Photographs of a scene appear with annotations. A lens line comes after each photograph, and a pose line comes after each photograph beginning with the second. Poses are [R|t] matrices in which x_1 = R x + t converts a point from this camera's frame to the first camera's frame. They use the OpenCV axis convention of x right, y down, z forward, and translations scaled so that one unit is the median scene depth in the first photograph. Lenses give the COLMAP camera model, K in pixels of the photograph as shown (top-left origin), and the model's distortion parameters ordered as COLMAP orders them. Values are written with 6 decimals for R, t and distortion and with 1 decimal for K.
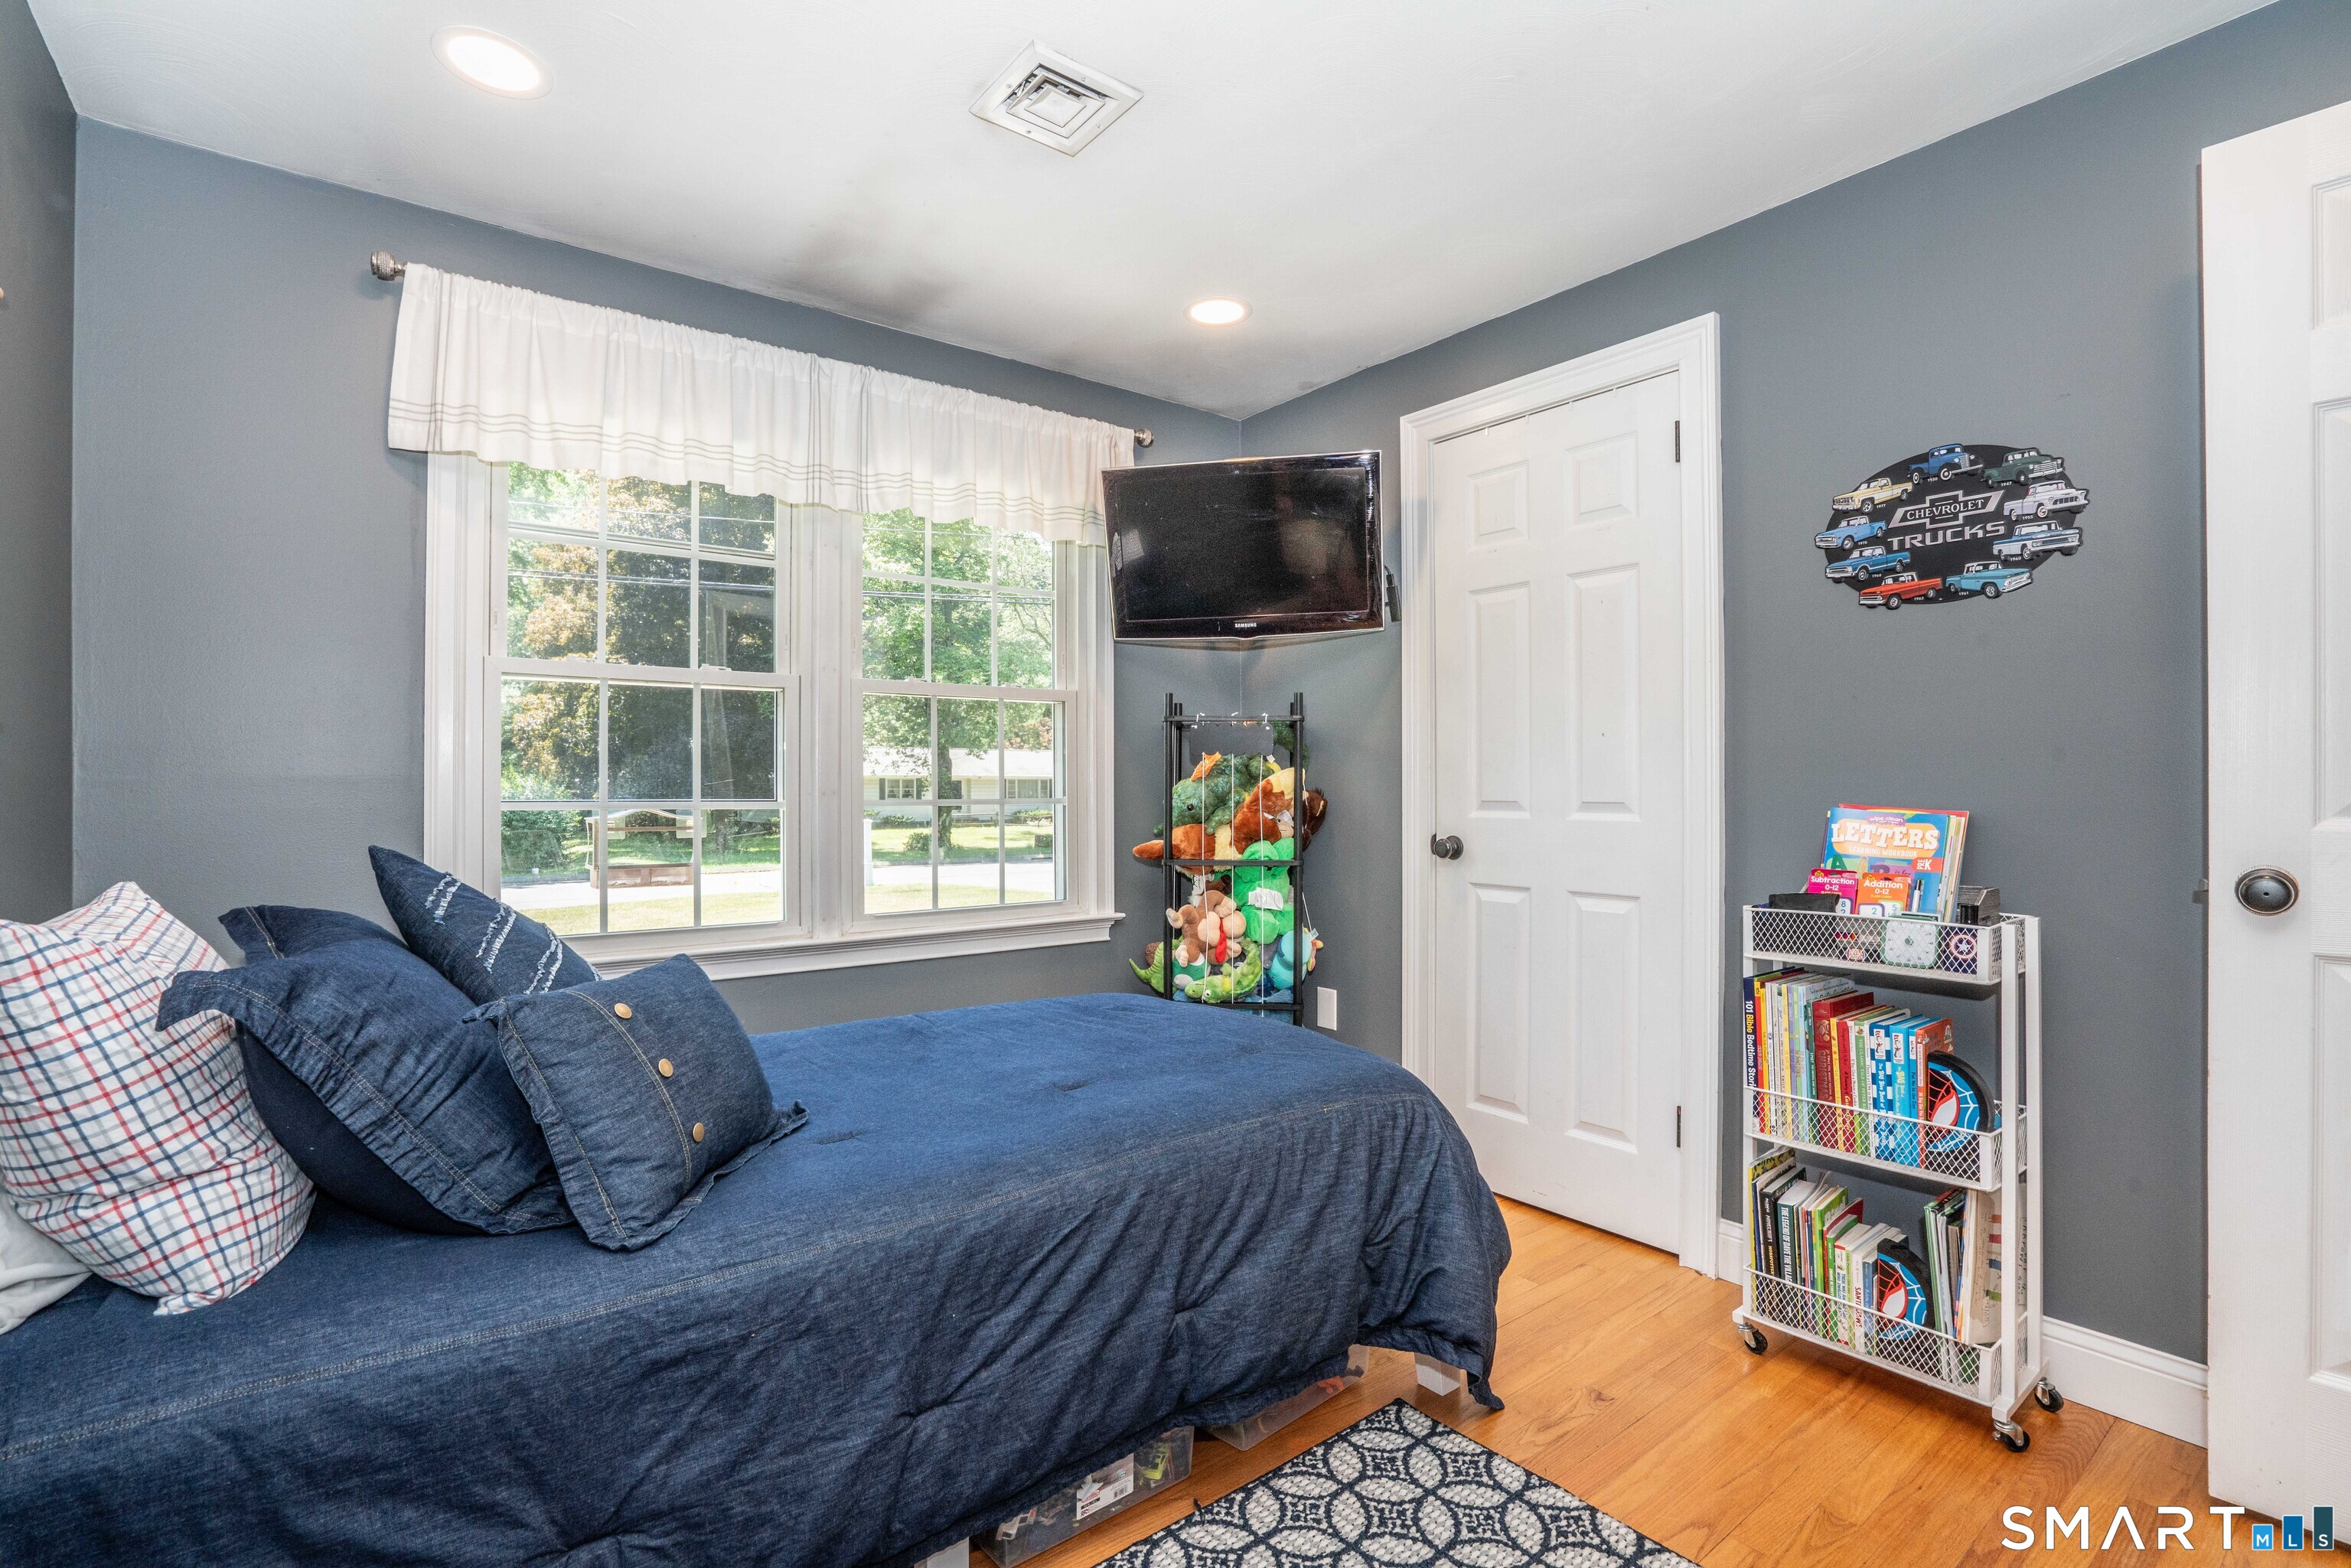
lens RADIAL K [[1062.1, 0, 1182.1], [0, 1062.1, 782.7], [0, 0, 1]] dist [-0.009636, 0.005014]
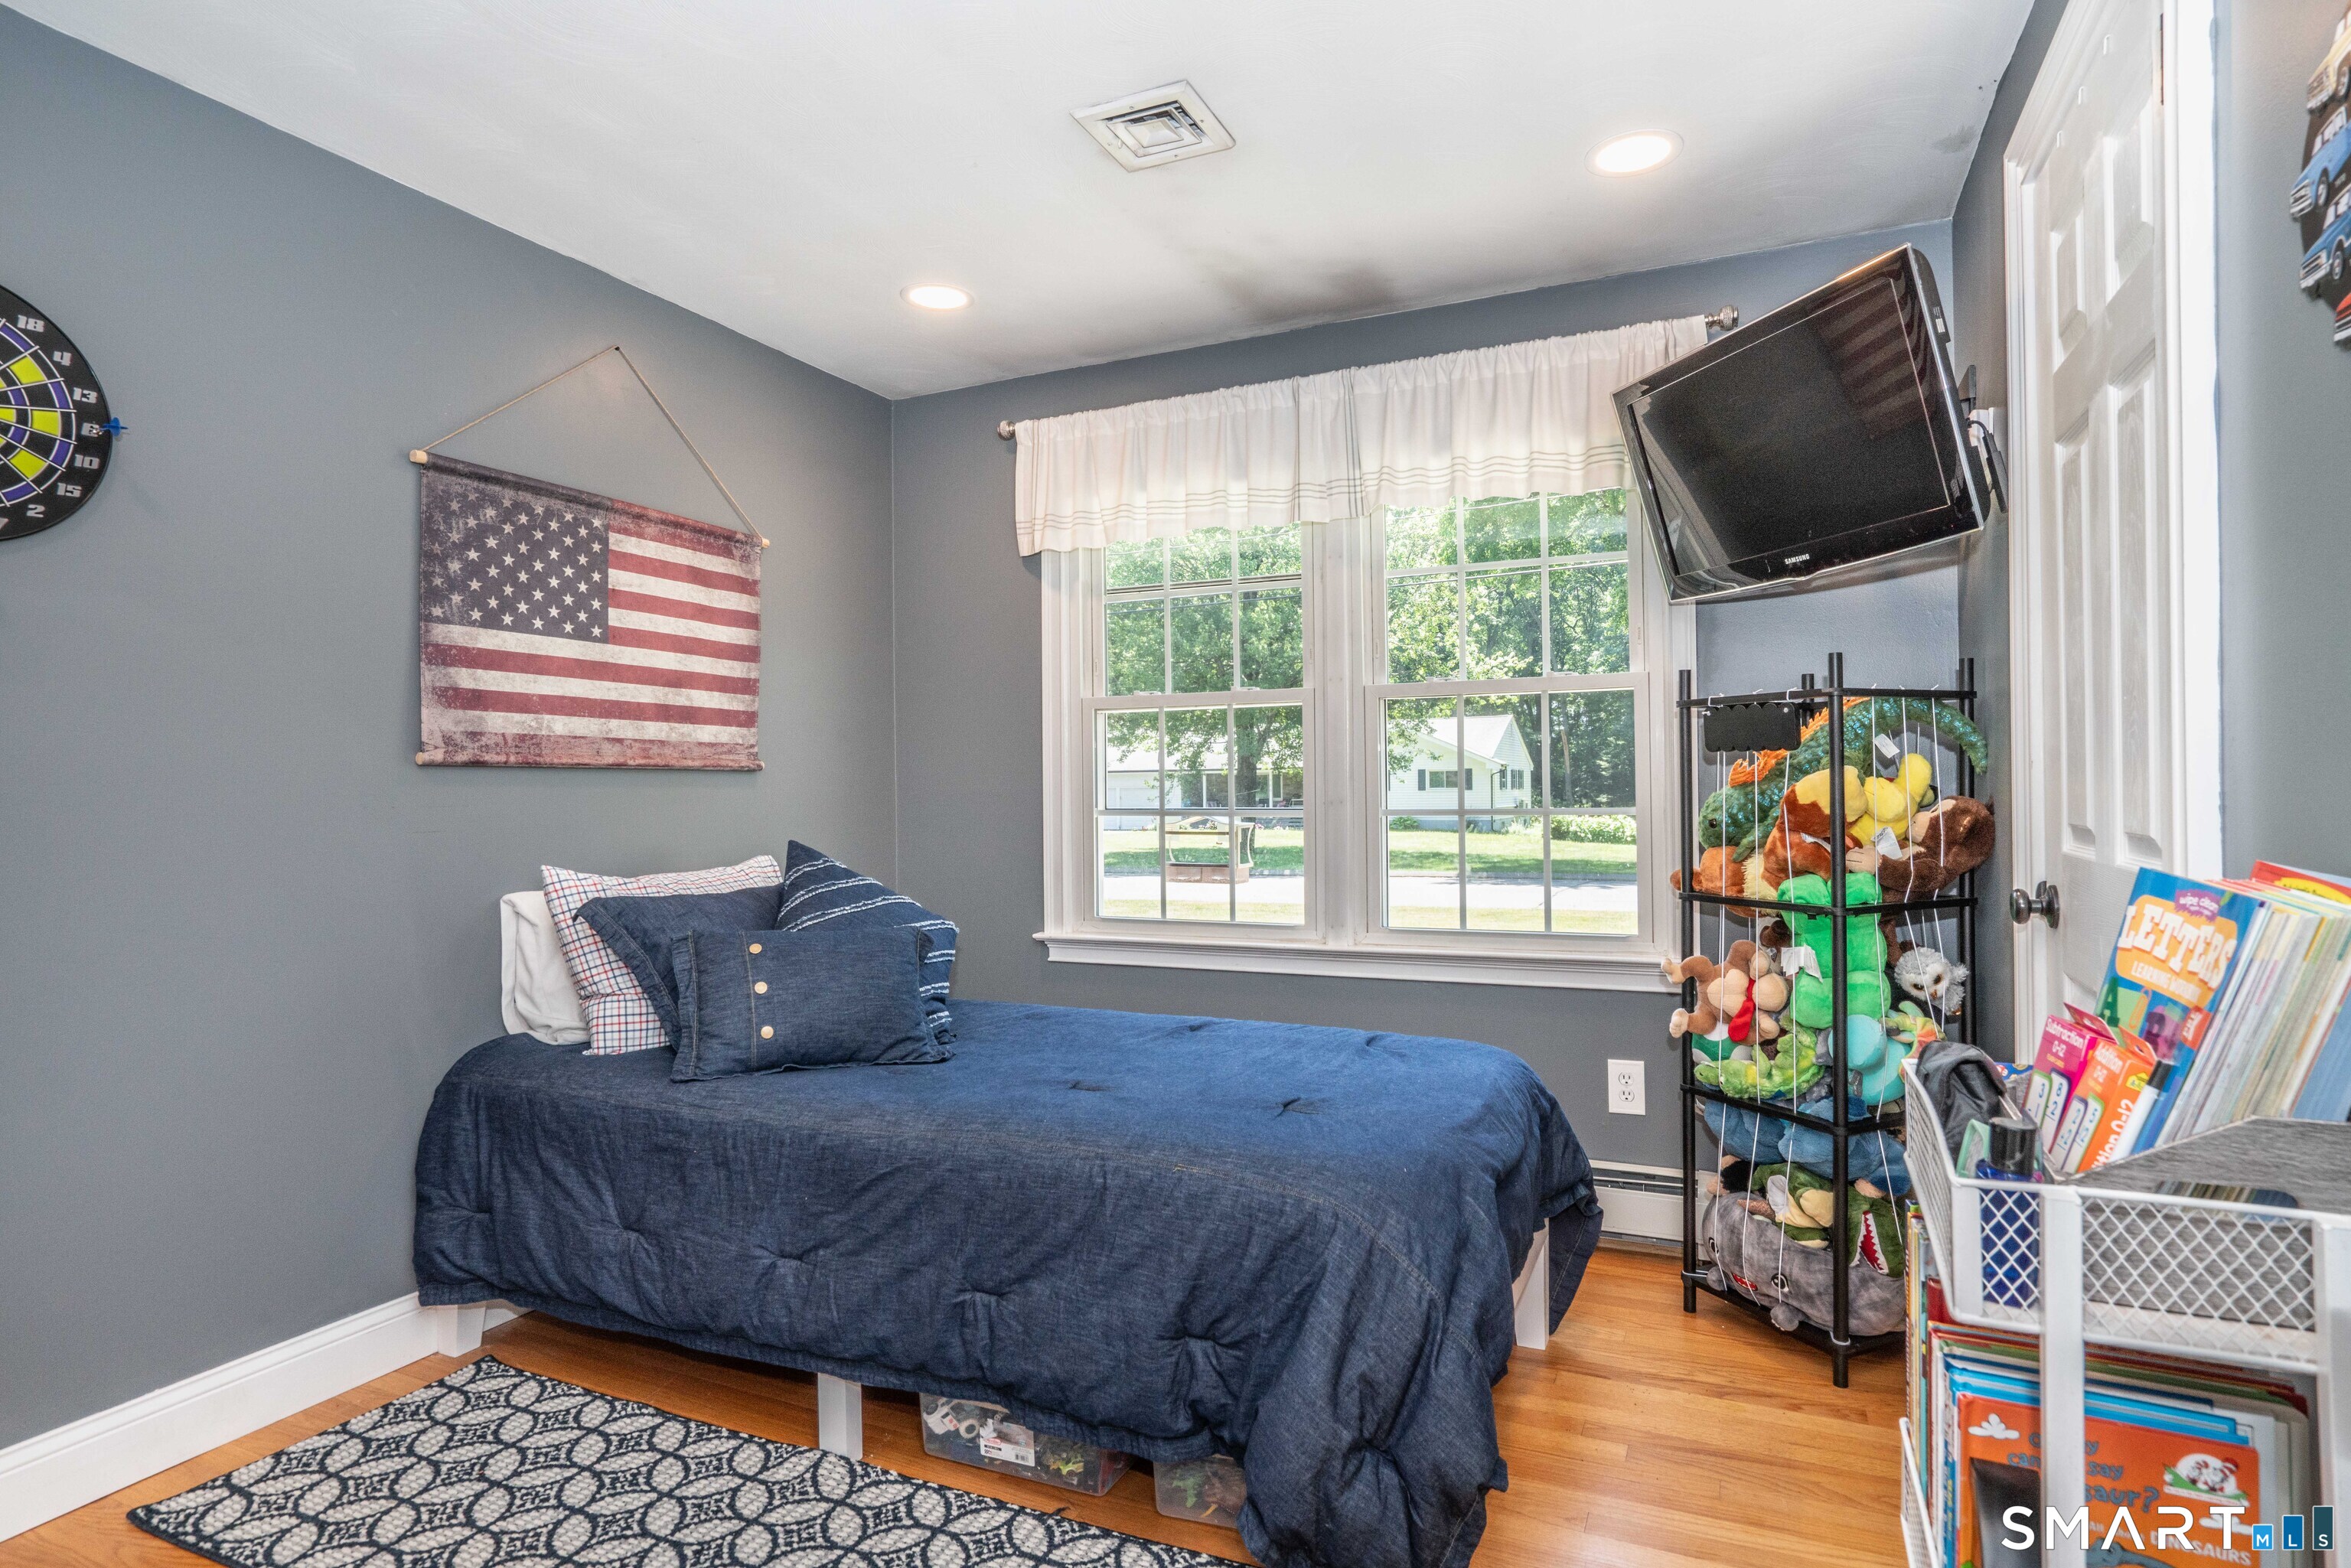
lens RADIAL K [[1259.7, 0, 1182.8], [0, 1259.7, 780.4], [0, 0, 1]] dist [-0.001397, 0.004059]
pose [[0.474047, -0.008664, -0.880457, 0.818350], [0.010118, 0.999939, -0.004392, -0.007460], [0.880442, -0.006827, 0.474106, 0.385955]]
